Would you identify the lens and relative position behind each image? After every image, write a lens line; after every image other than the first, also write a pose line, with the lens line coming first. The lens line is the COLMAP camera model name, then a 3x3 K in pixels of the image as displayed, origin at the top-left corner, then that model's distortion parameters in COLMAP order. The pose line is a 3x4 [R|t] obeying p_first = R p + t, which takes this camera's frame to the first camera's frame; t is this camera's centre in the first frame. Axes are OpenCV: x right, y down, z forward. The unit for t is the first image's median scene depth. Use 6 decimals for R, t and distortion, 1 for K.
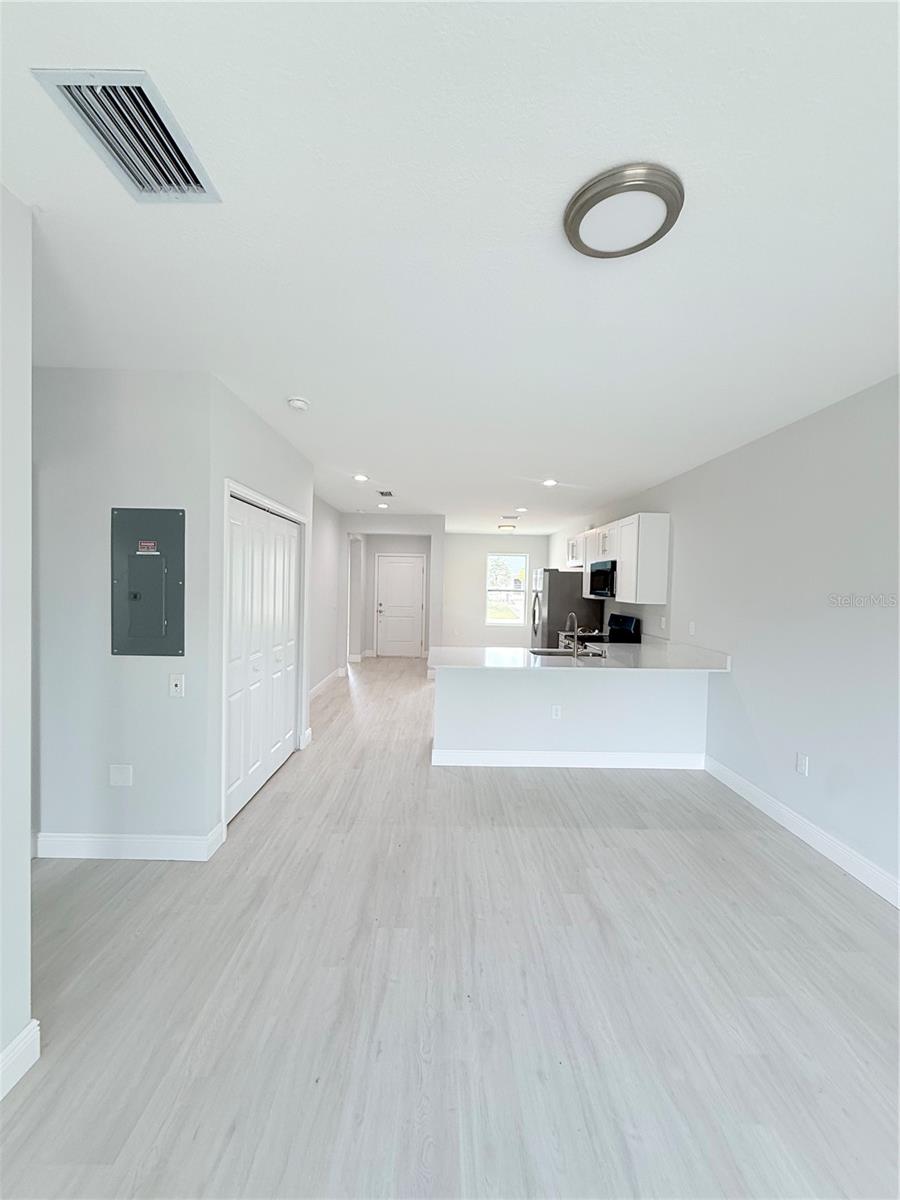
lens RADIAL K [[476.0, 0, 450.0], [0, 476.0, 600.0], [0, 0, 1]] dist [0.001152, 0.000571]
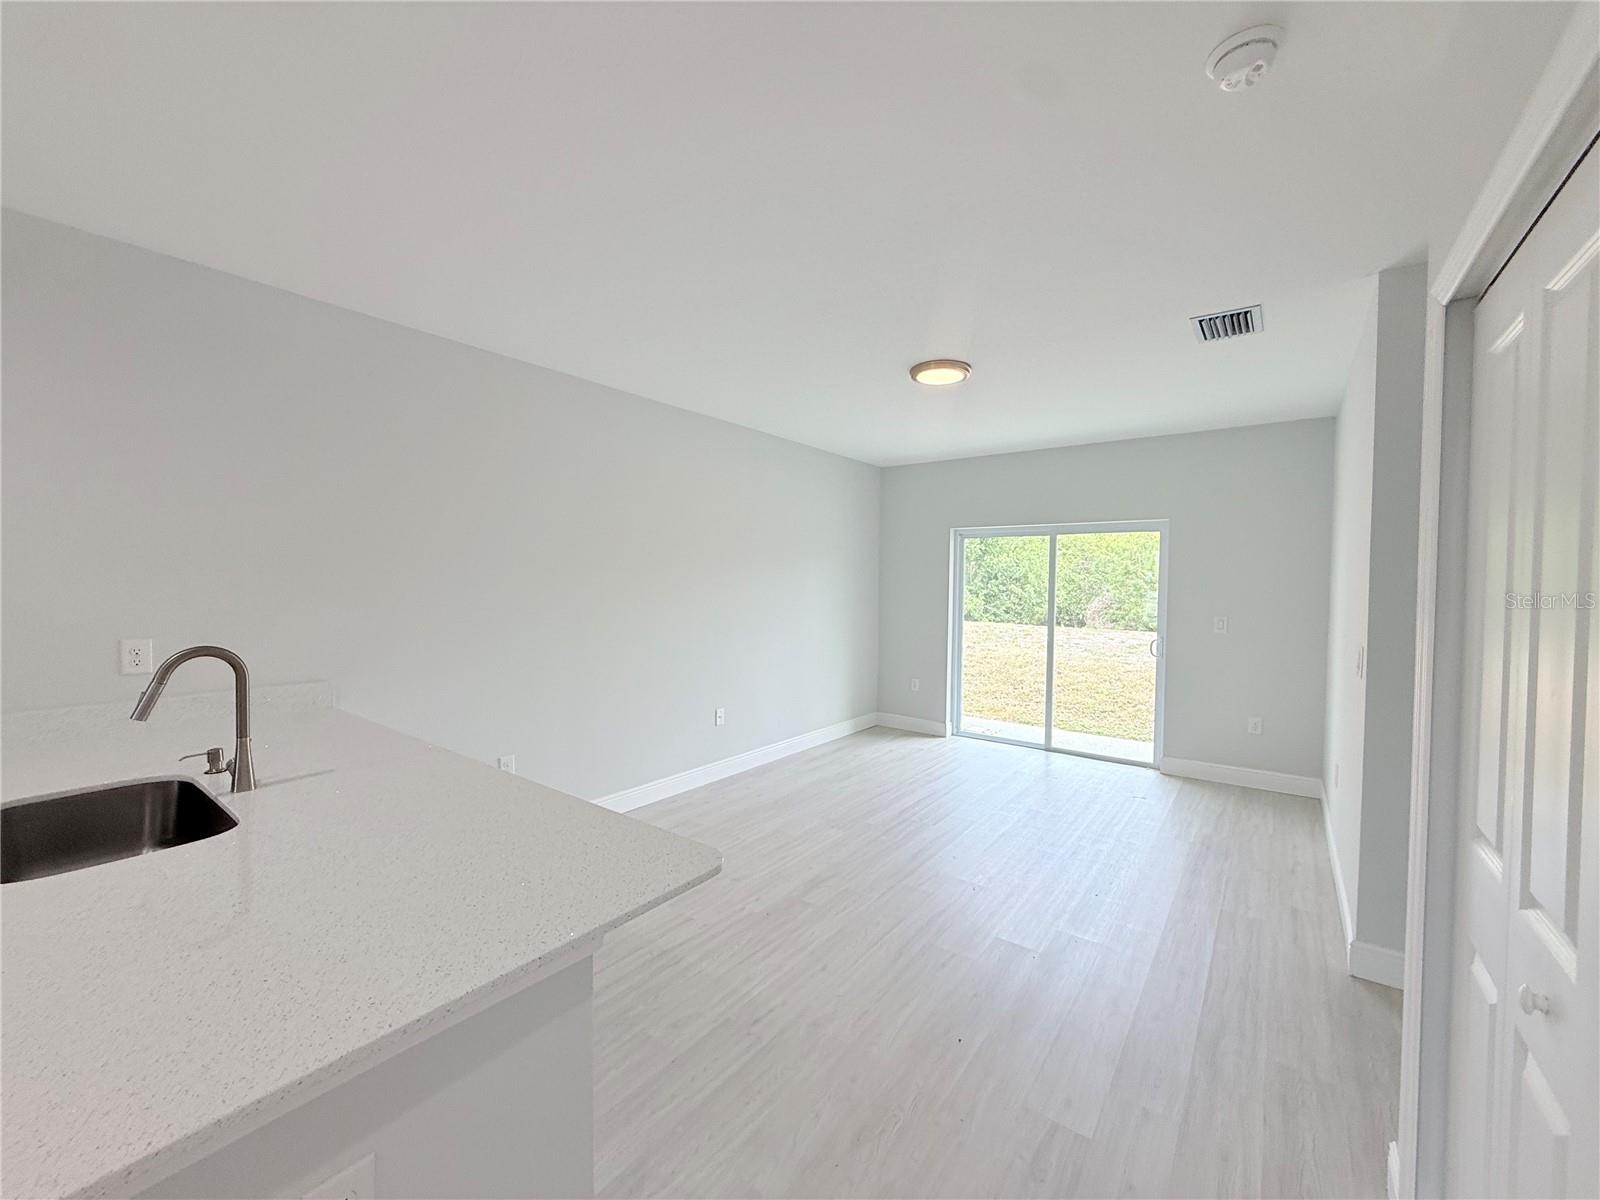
lens RADIAL K [[634.7, 0, 797.2], [0, 634.7, 598.7], [0, 0, 1]] dist [0.001152, 0.000571]
pose [[-0.791151, -0.046894, 0.609821, -0.475002], [-0.009053, 0.997845, 0.064988, -0.050594], [-0.611554, 0.045895, -0.789870, 2.086334]]
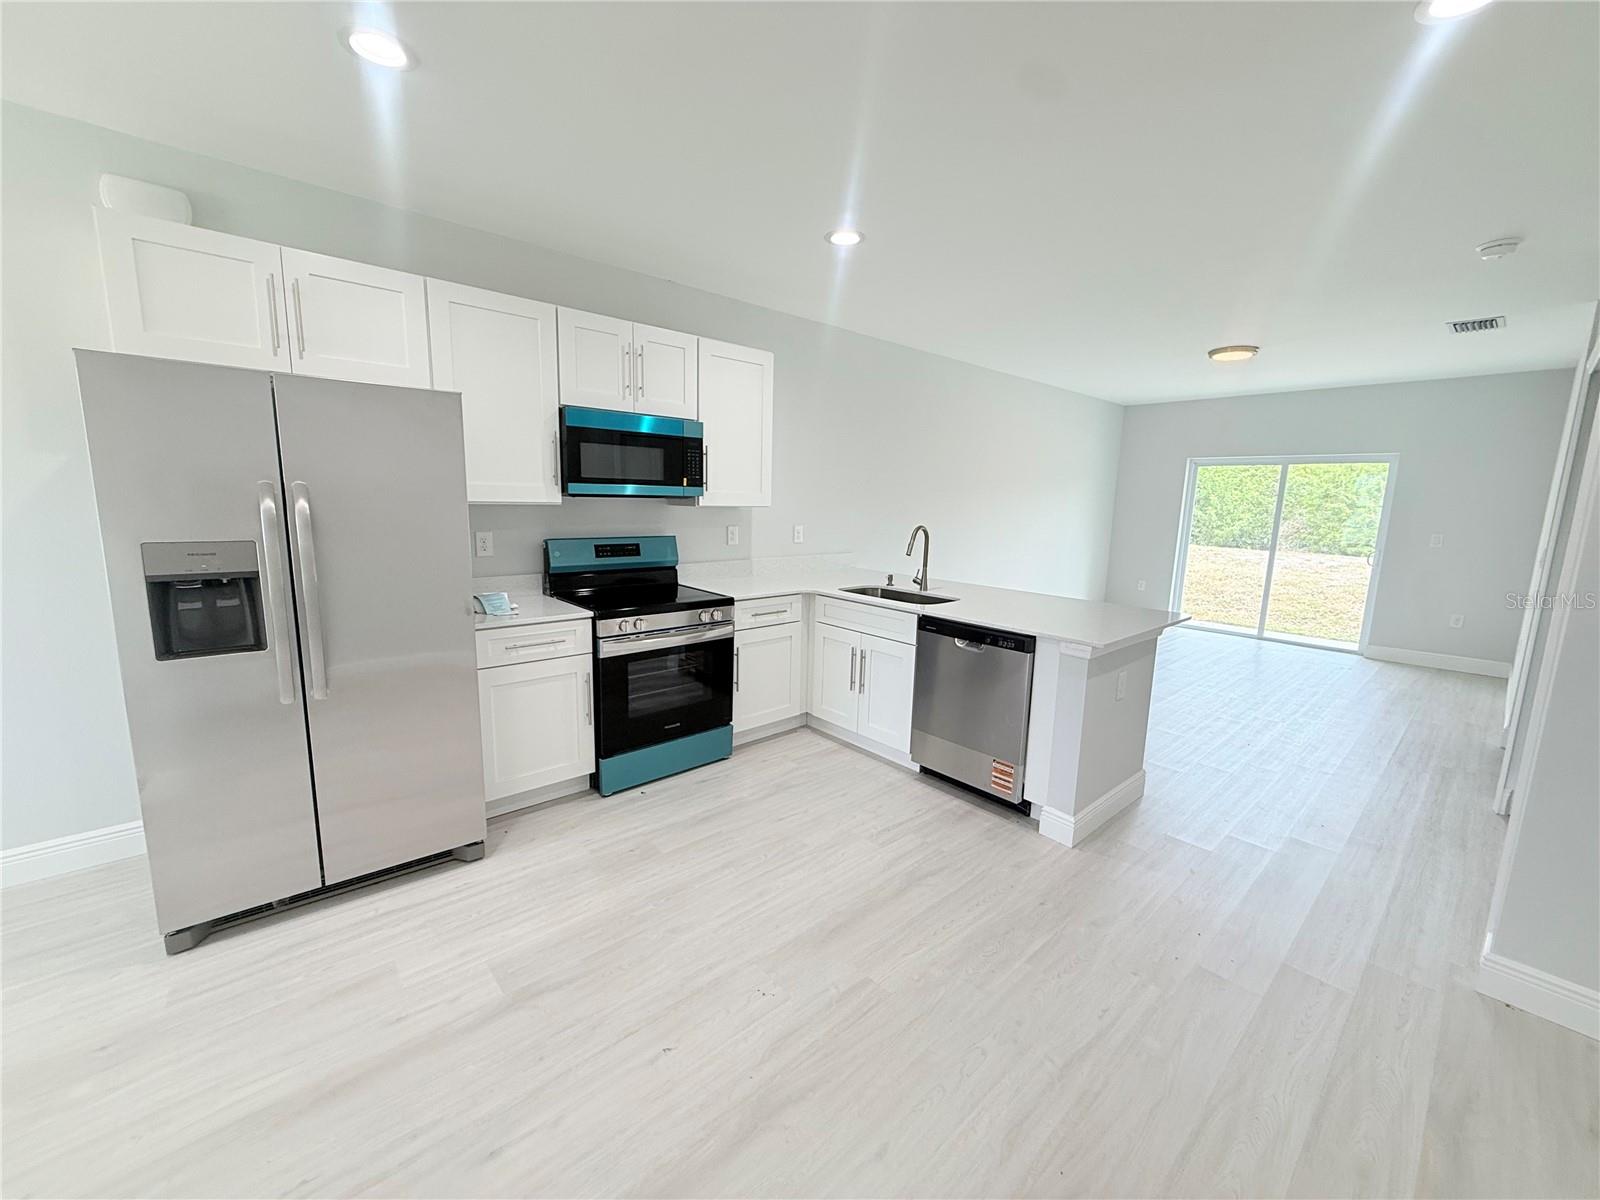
lens RADIAL K [[634.7, 0, 797.2], [0, 634.7, 598.7], [0, 0, 1]] dist [0.001152, 0.000571]
pose [[-0.655542, -0.157435, 0.738565, -0.551073], [-0.015904, 0.980688, 0.194930, -0.075208], [-0.754991, 0.116039, -0.645387, 3.291484]]
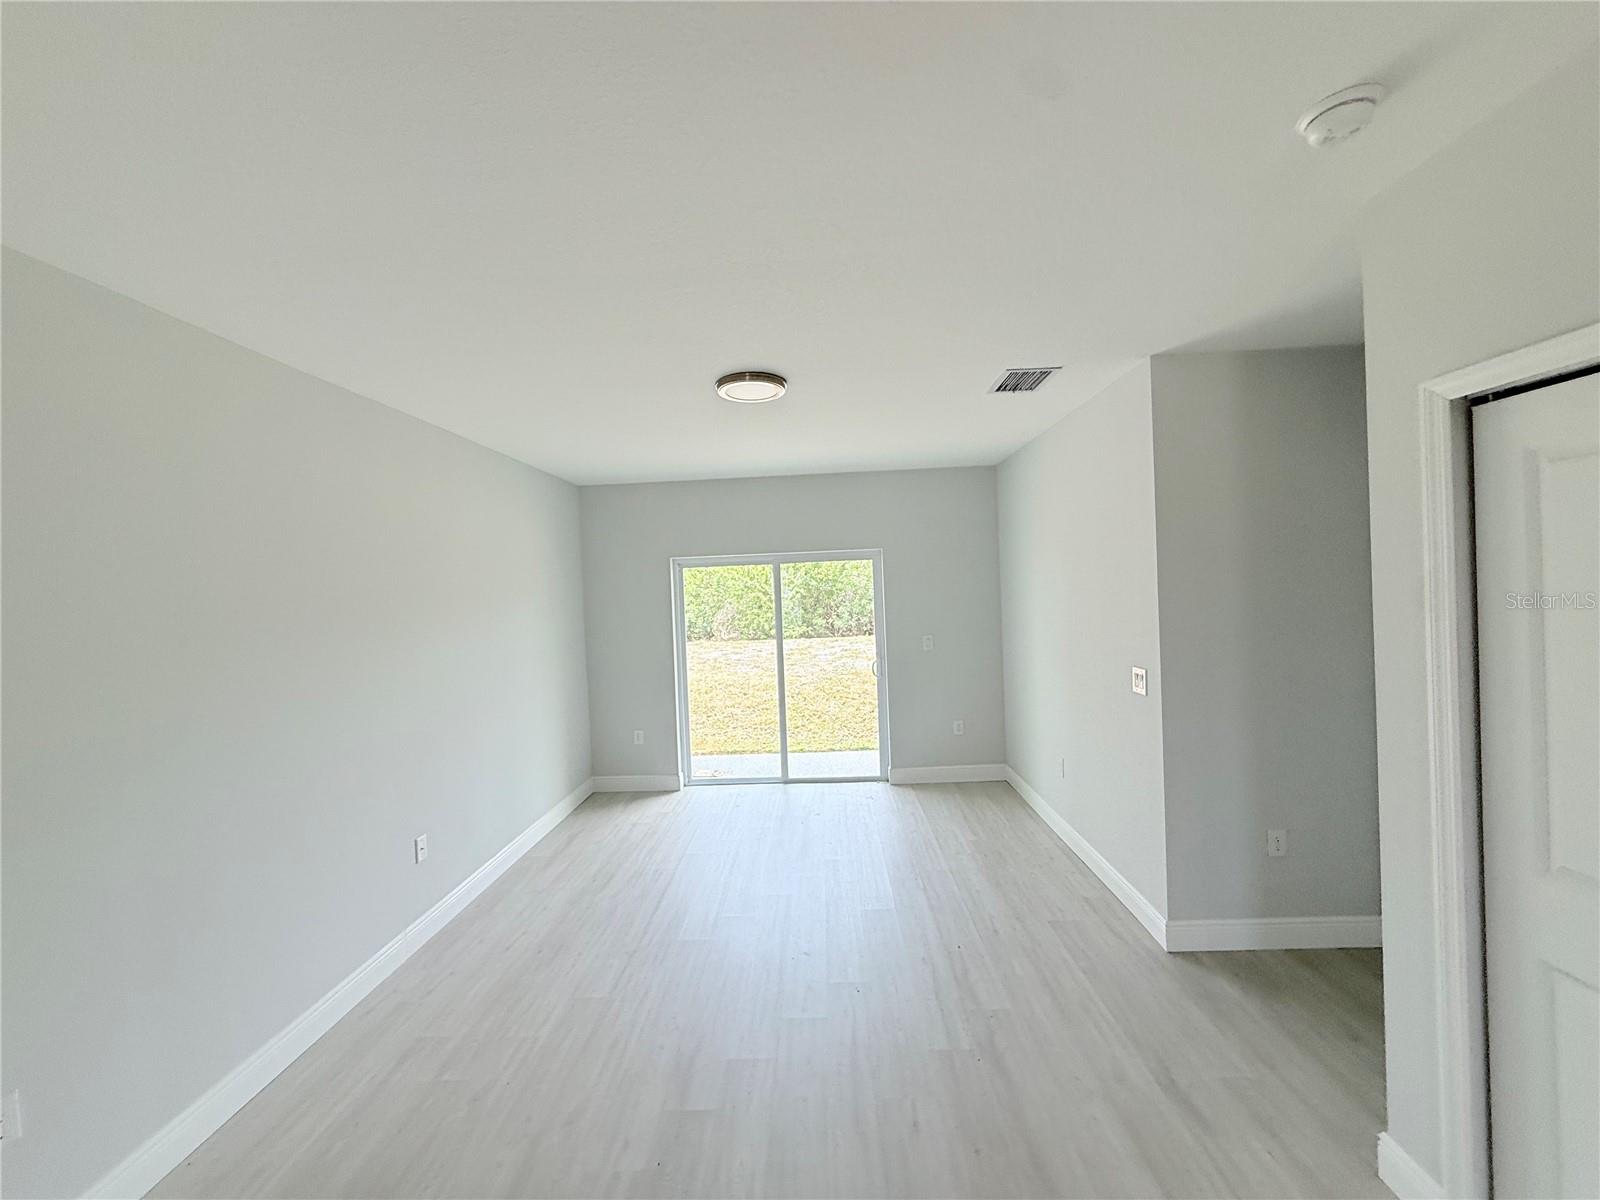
lens RADIAL K [[634.7, 0, 797.2], [0, 634.7, 598.7], [0, 0, 1]] dist [0.001152, 0.000571]
pose [[-0.998636, 0.019233, 0.048537, 0.072790], [0.021462, 0.998718, 0.045838, -0.124800], [-0.047593, 0.046817, -0.997769, 1.949503]]
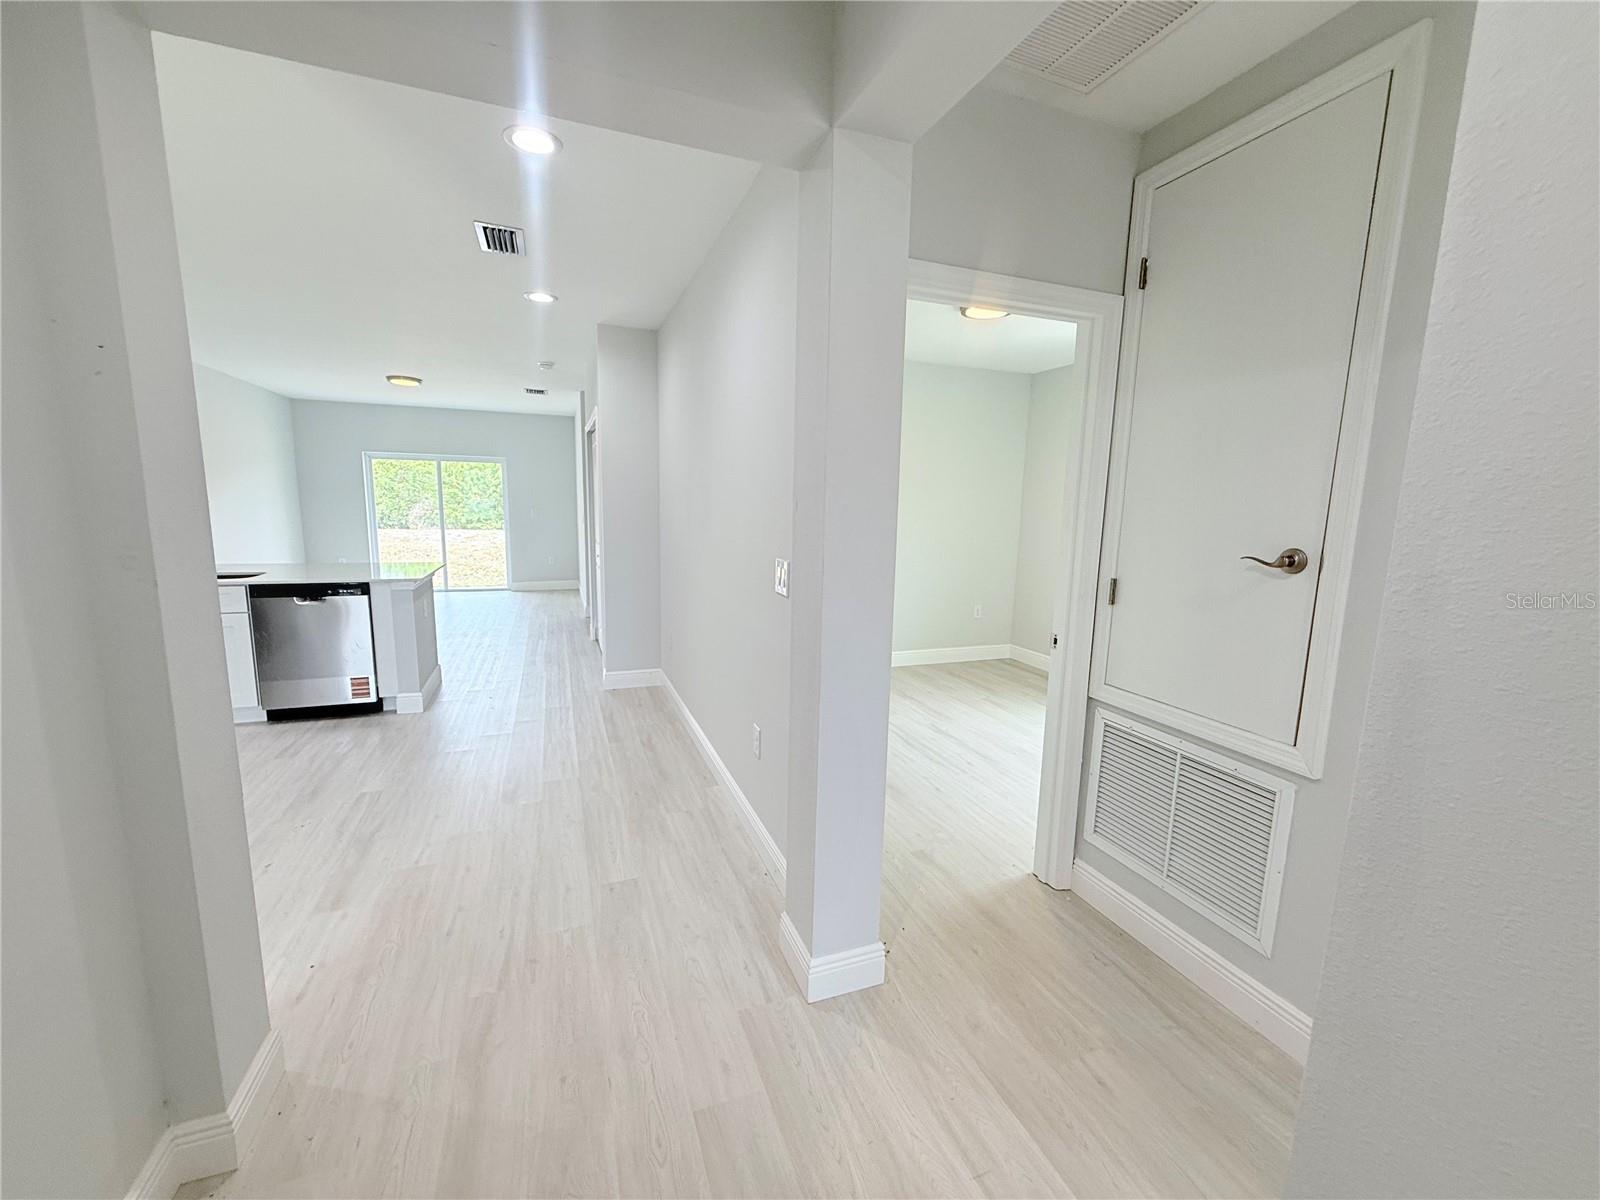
lens RADIAL K [[634.7, 0, 797.2], [0, 634.7, 598.7], [0, 0, 1]] dist [0.001152, 0.000571]
pose [[-0.936605, 0.012093, -0.350179, -0.459743], [-0.051661, 0.983716, 0.172145, -0.100298], [0.346559, 0.179323, -0.920728, 4.262396]]
